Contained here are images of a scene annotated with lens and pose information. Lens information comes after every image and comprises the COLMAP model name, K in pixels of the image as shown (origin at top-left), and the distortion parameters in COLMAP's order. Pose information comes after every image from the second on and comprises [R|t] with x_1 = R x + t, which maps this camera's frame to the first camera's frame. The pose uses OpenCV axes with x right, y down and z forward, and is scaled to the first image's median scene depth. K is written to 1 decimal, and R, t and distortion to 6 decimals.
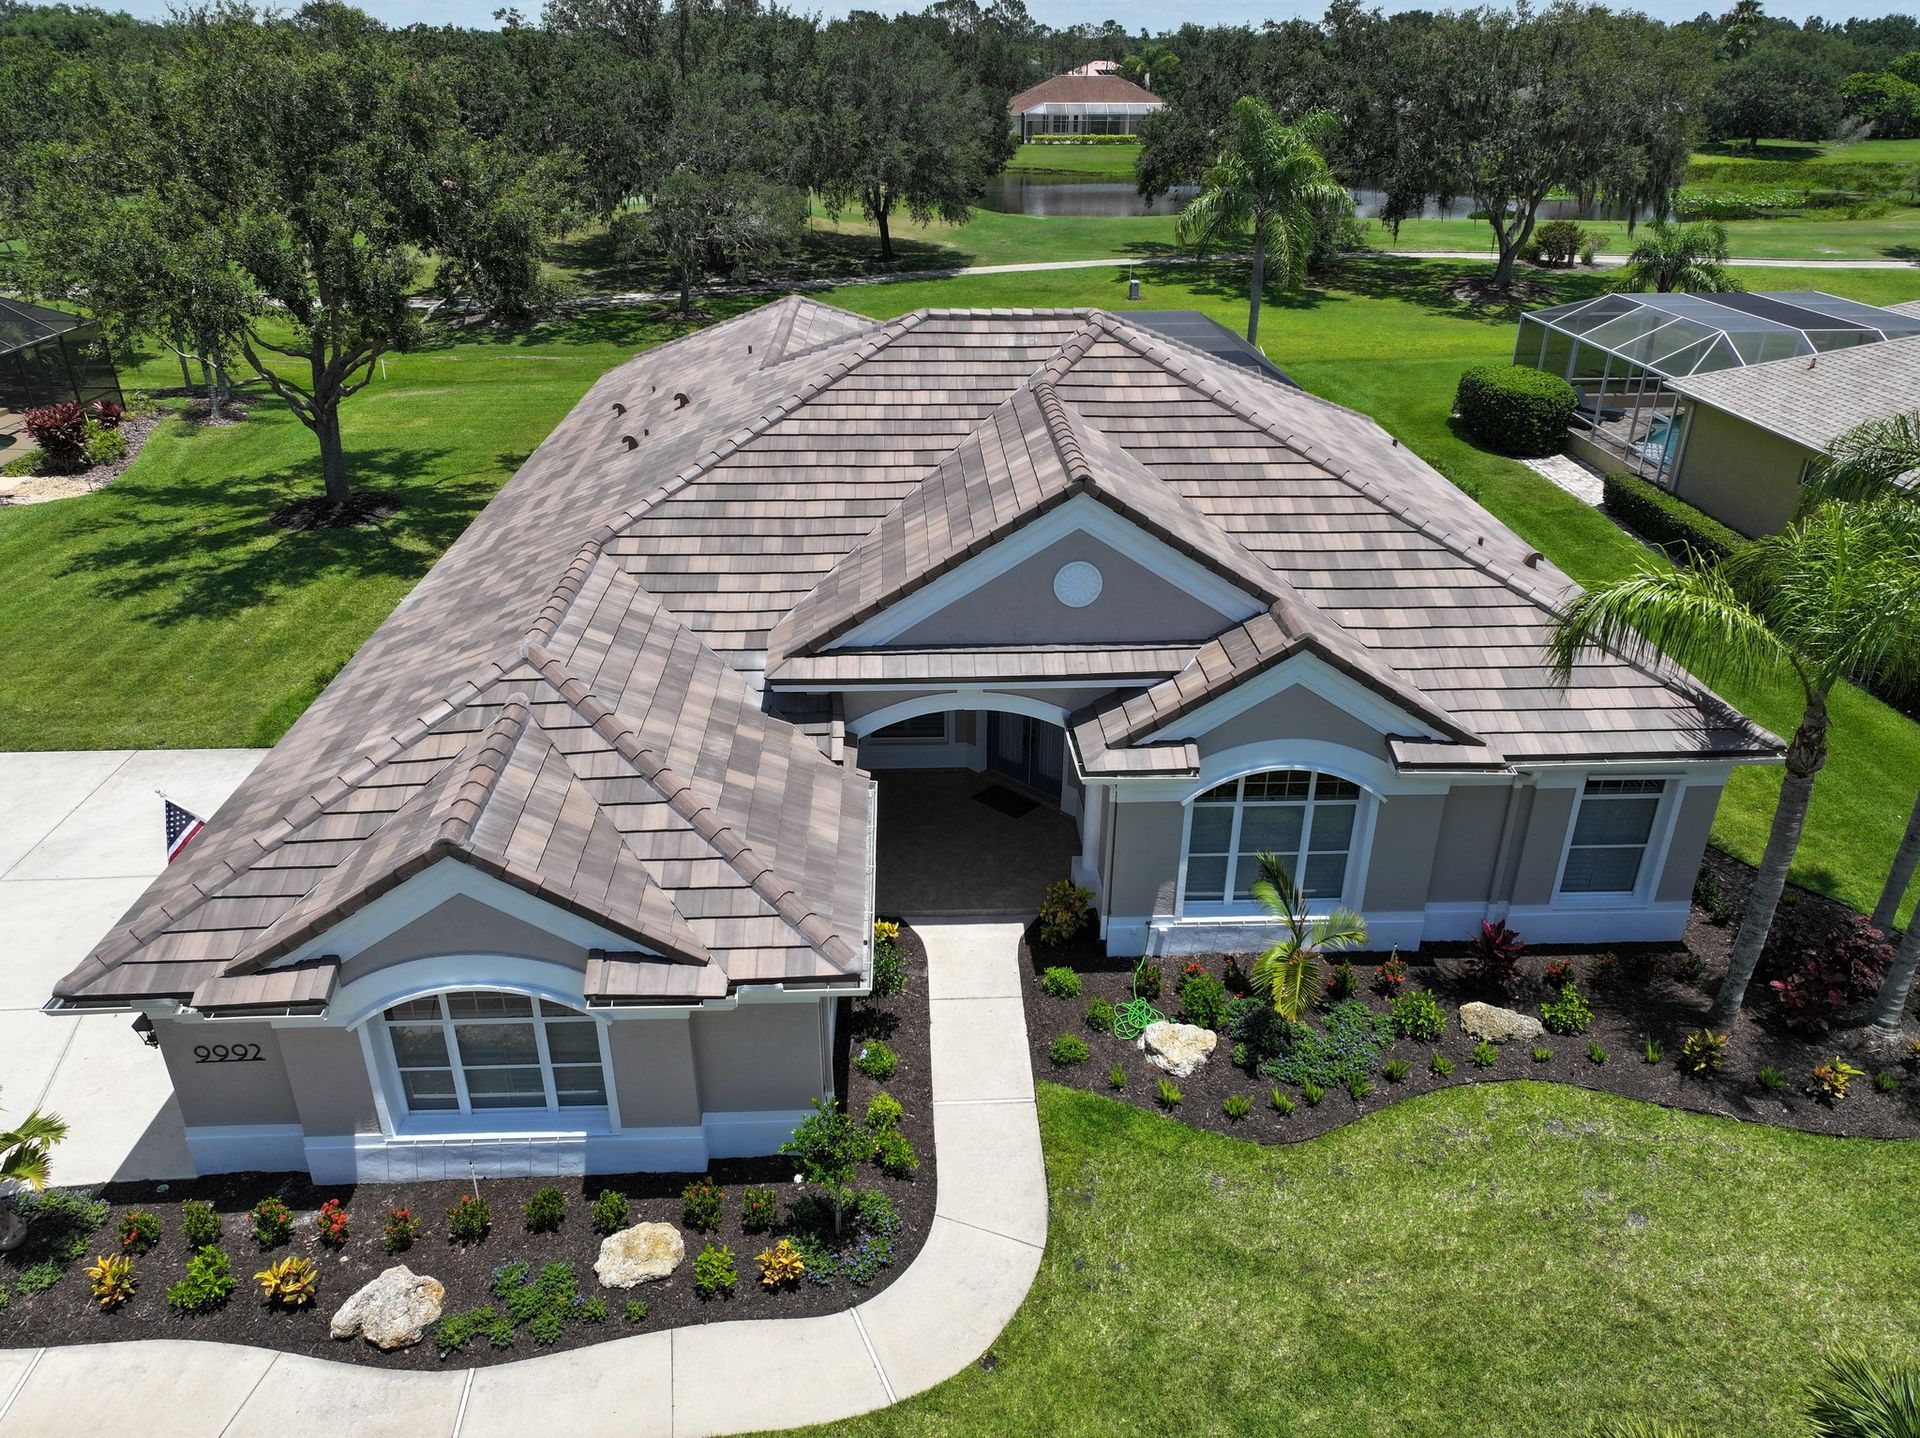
lens RADIAL K [[1340.4, 0, 961.2], [0, 1340.4, 717.3], [0, 0, 1]] dist [-0.003335, 0.014767]
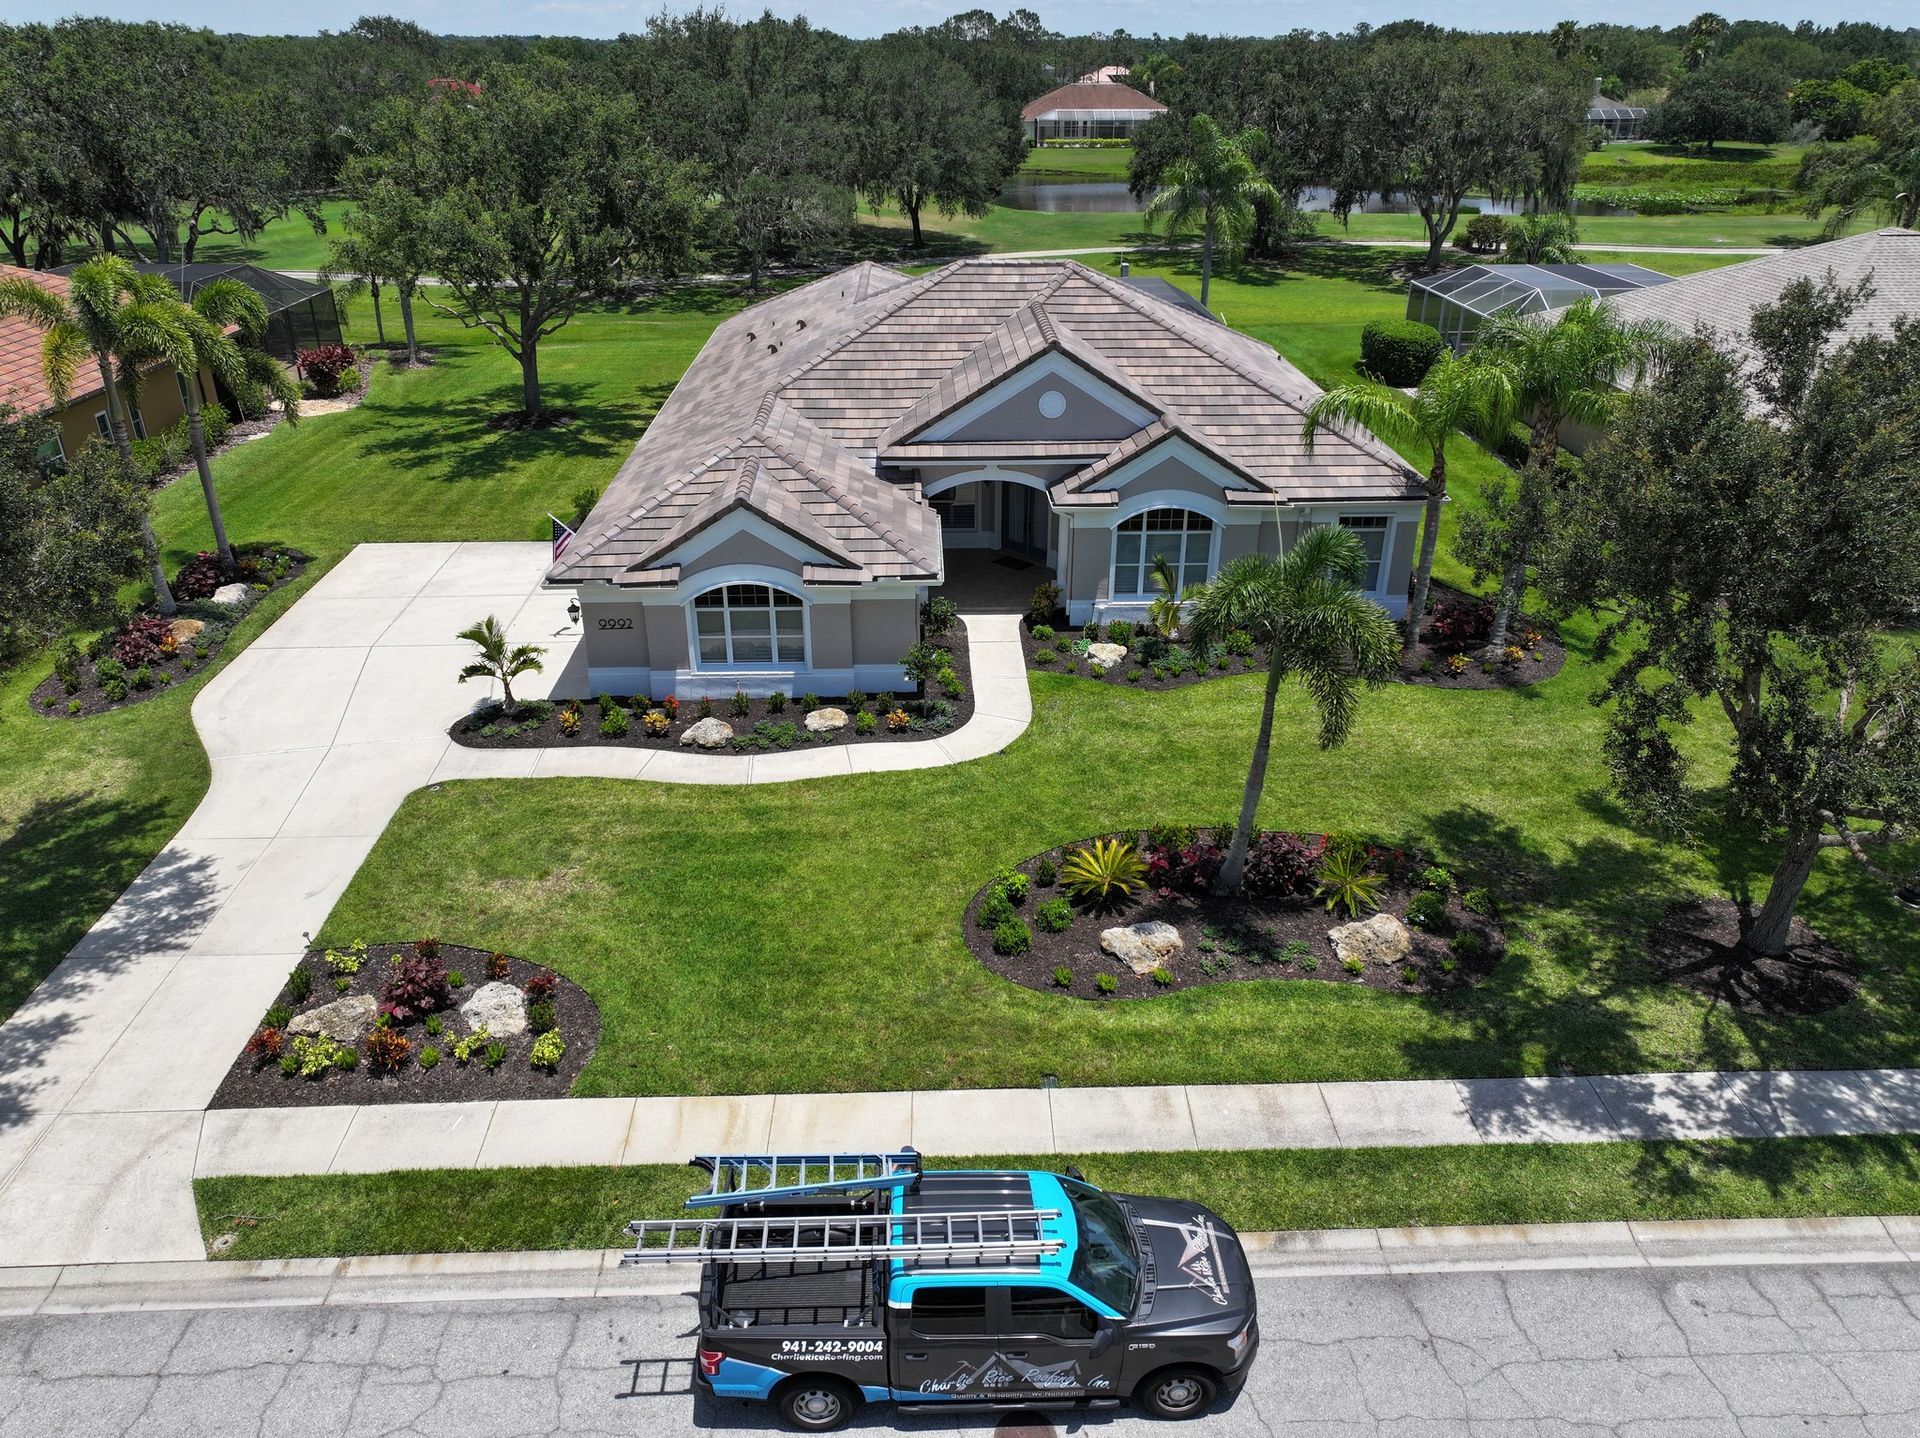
lens RADIAL K [[1340.4, 0, 962.1], [0, 1340.4, 722.2], [0, 0, 1]] dist [-0.003335, 0.014767]
pose [[0.999943, 0.002106, -0.010453, -0.011365], [-0.002081, 0.999995, 0.002365, 0.261545], [0.010458, -0.002343, 0.999943, -0.646660]]
